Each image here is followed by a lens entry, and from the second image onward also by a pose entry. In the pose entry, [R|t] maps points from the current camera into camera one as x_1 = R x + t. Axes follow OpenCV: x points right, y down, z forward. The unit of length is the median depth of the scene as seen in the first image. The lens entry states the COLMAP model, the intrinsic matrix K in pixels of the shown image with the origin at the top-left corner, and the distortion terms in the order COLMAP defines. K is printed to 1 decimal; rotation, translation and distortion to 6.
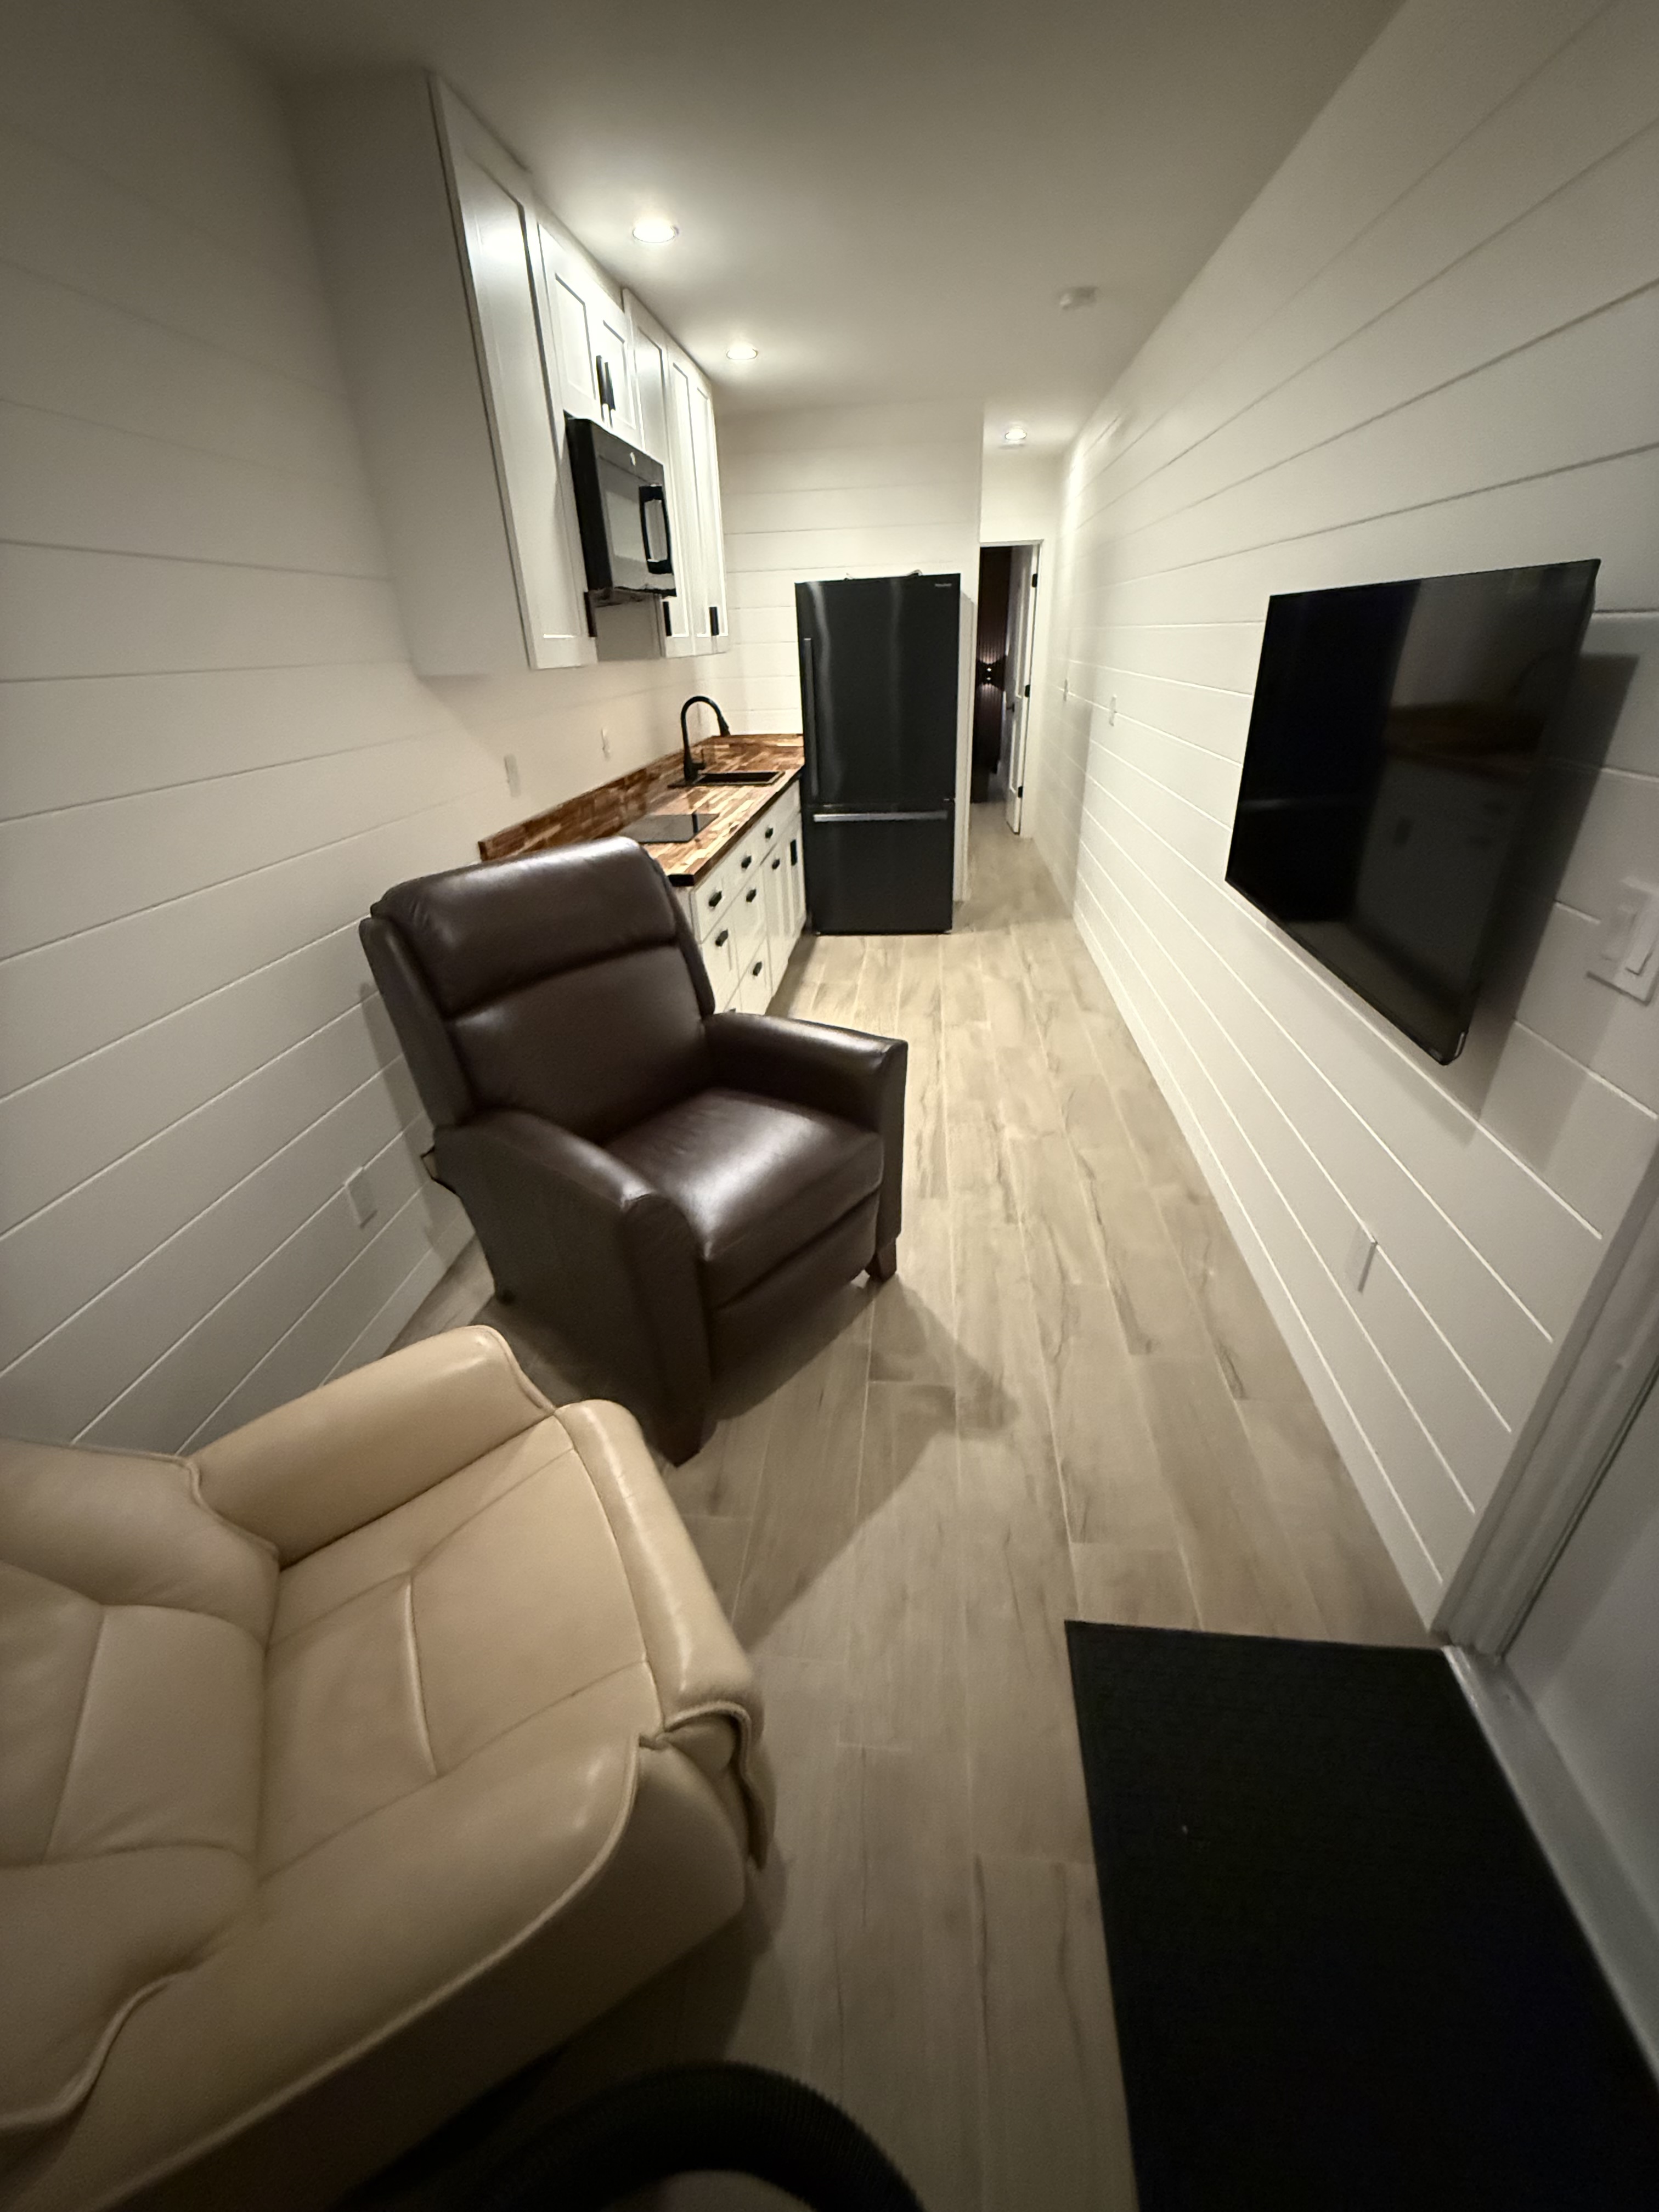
lens RADIAL K [[880.2, 0, 829.5], [0, 880.2, 1106.0], [0, 0, 1]] dist [-0.002974, -0.000193]
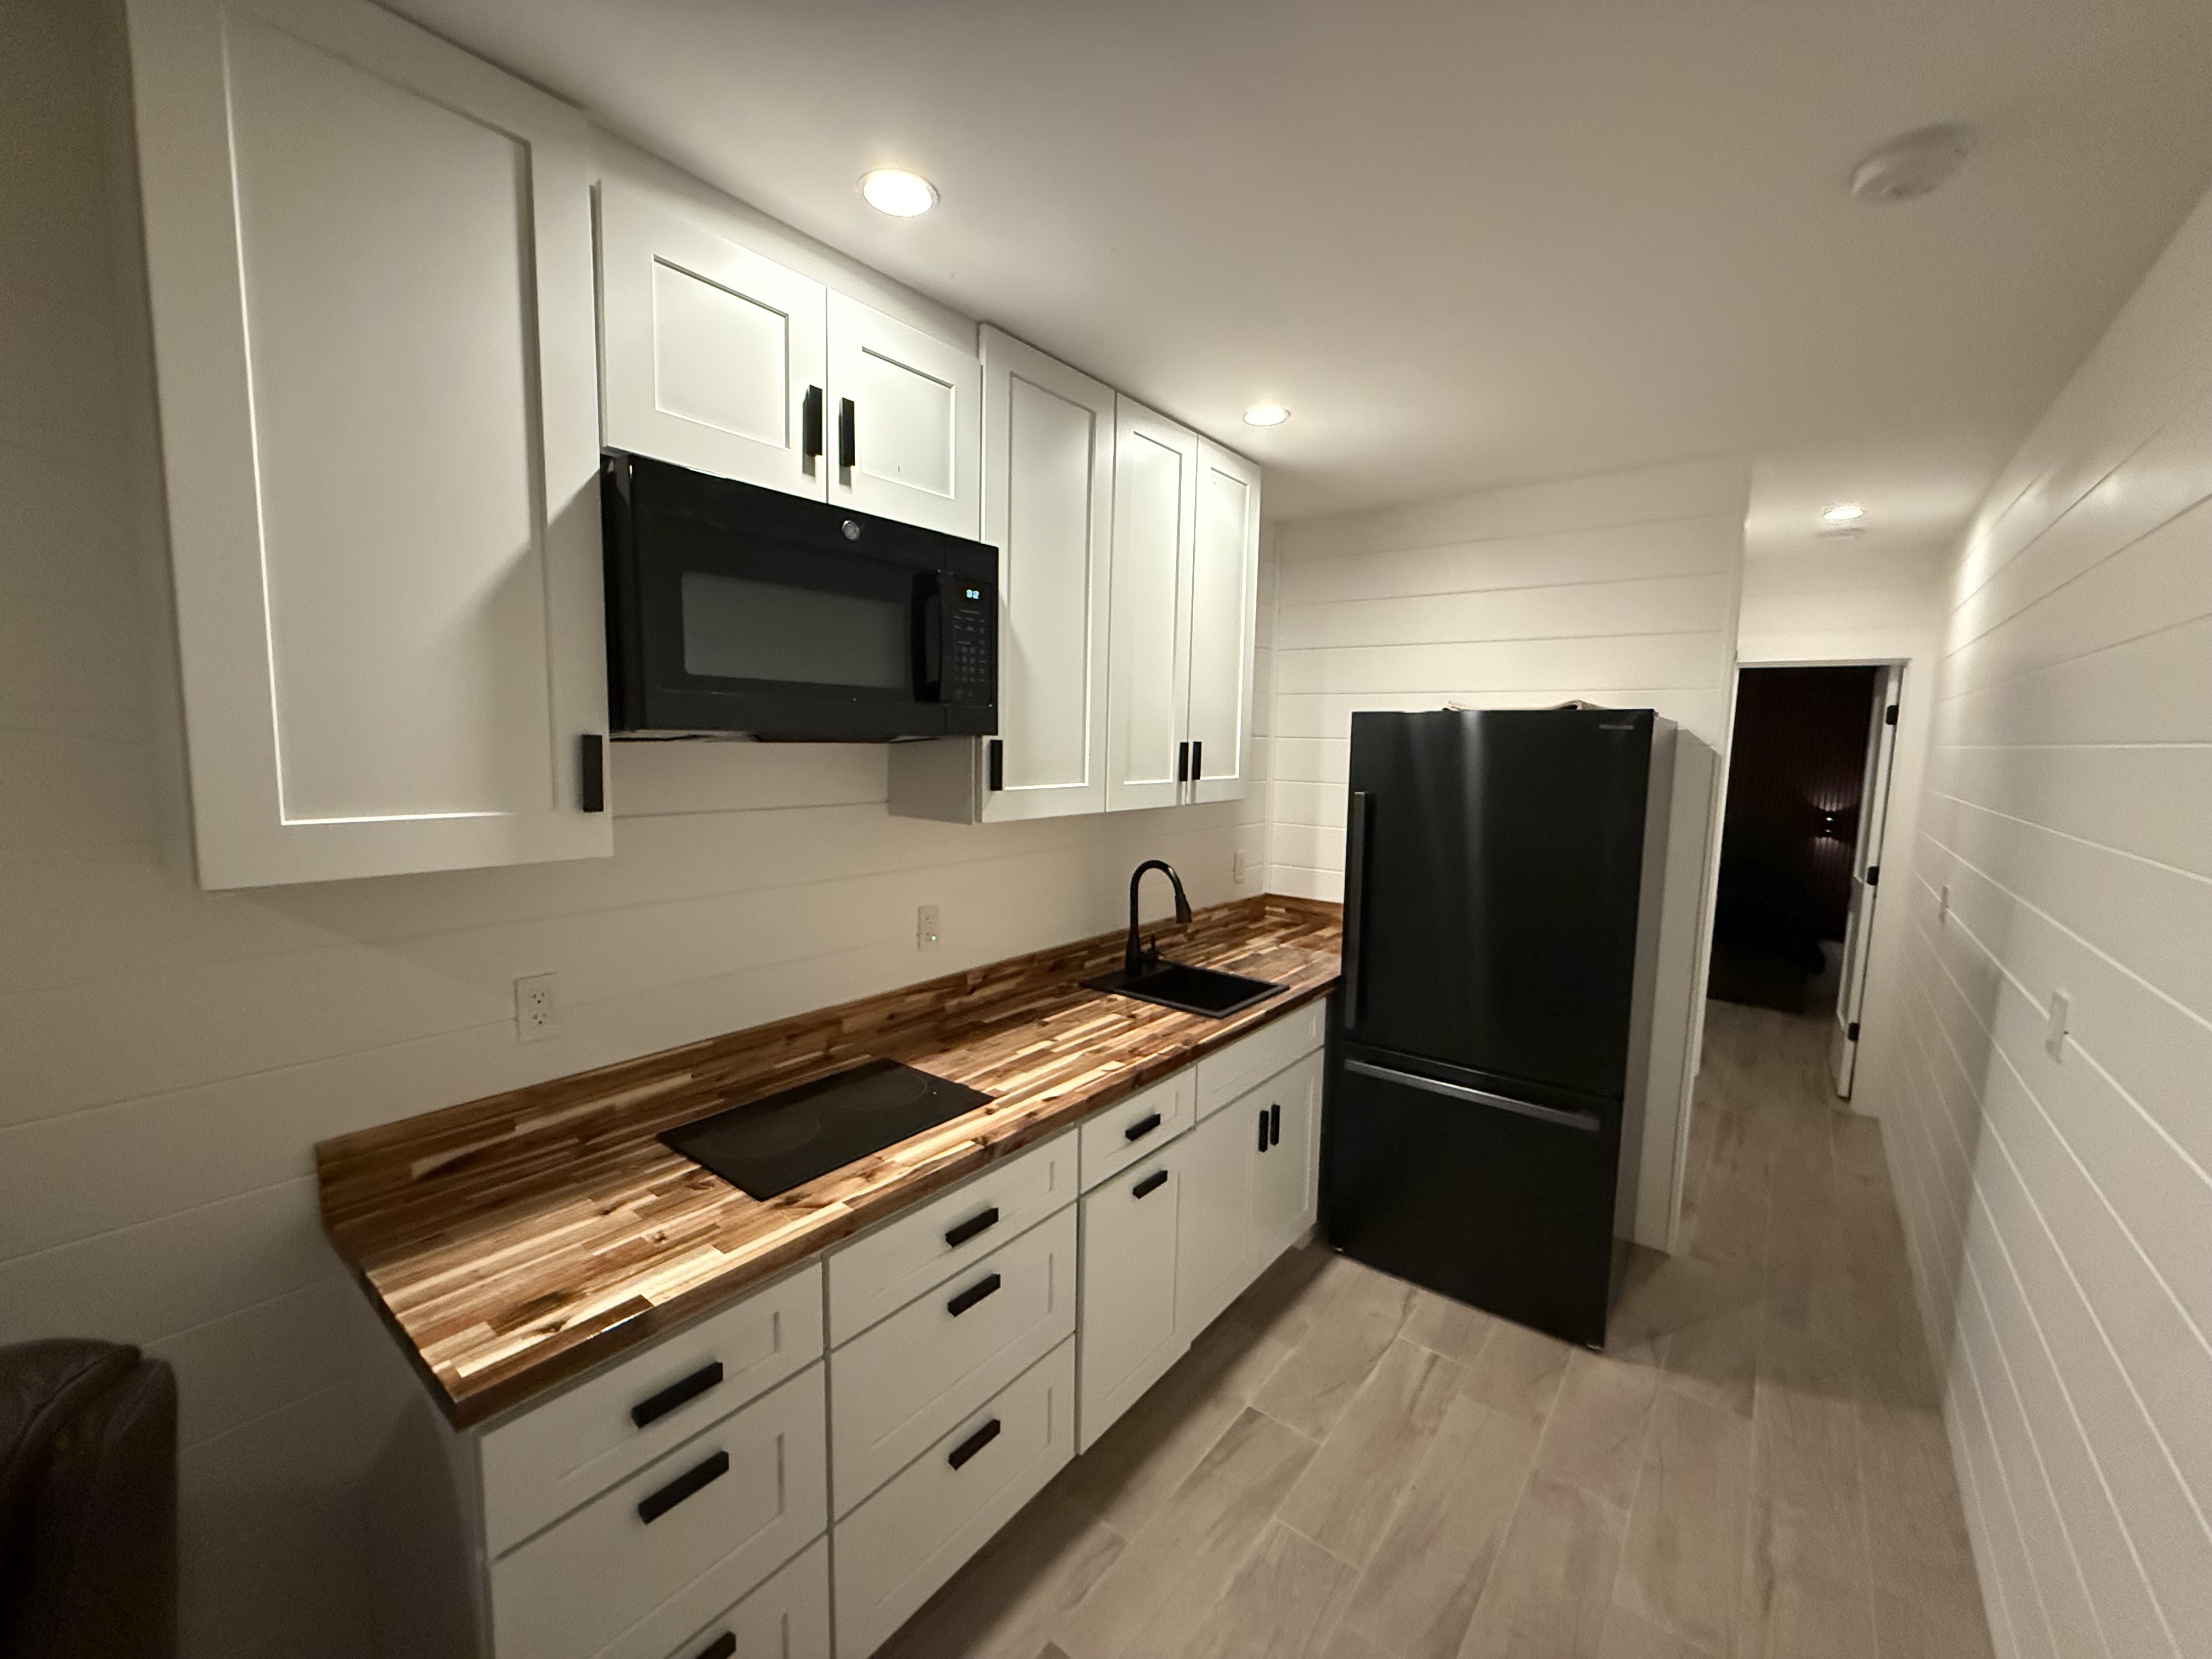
lens RADIAL K [[880.2, 0, 1106.0], [0, 880.2, 829.5], [0, 0, 1]] dist [-0.002974, -0.000193]
pose [[0.842553, 0.109517, -0.527362, 0.135066], [-0.296304, 0.911884, -0.284026, -0.247586], [0.449787, 0.395566, 0.800761, 0.386148]]
